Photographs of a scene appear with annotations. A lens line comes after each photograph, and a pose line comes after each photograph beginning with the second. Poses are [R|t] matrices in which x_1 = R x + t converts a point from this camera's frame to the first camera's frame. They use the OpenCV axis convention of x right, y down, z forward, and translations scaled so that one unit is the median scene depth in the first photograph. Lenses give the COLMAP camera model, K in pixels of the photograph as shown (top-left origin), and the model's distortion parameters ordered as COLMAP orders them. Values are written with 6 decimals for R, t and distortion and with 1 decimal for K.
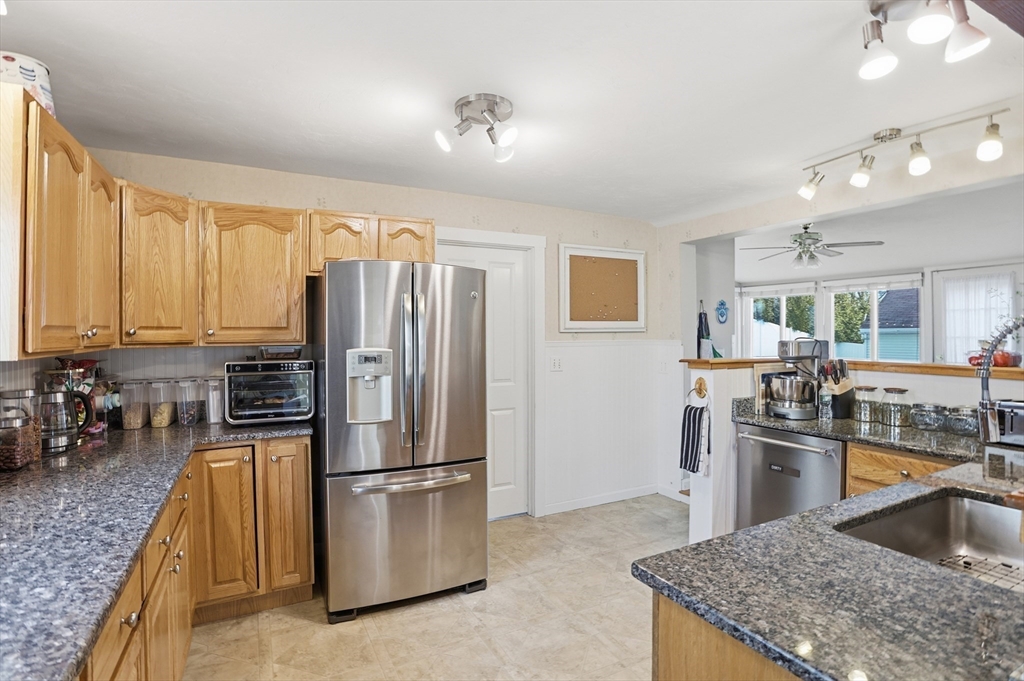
lens RADIAL K [[500.9, 0, 520.0], [0, 500.9, 336.9], [0, 0, 1]] dist [-0.034574, 0.000963]
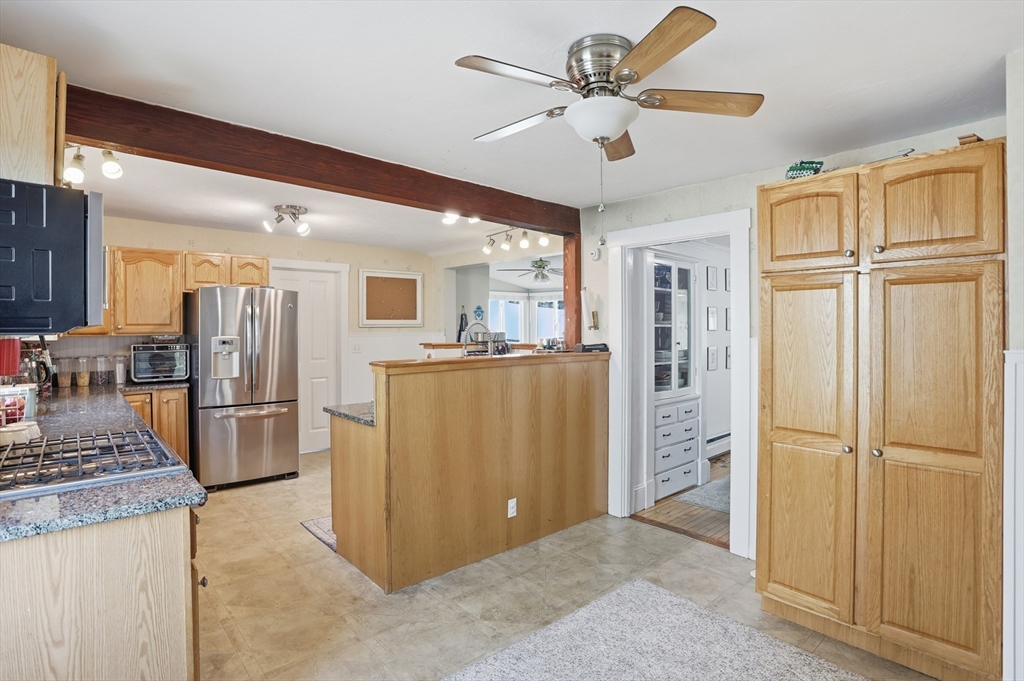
lens RADIAL K [[540.6, 0, 509.8], [0, 540.6, 331.9], [0, 0, 1]] dist [-0.013911, 0.000927]
pose [[0.980050, 0.000491, 0.198749, 0.282022], [-0.001166, 0.999994, 0.003280, -0.000310], [-0.198746, -0.003446, 0.980045, -0.984207]]
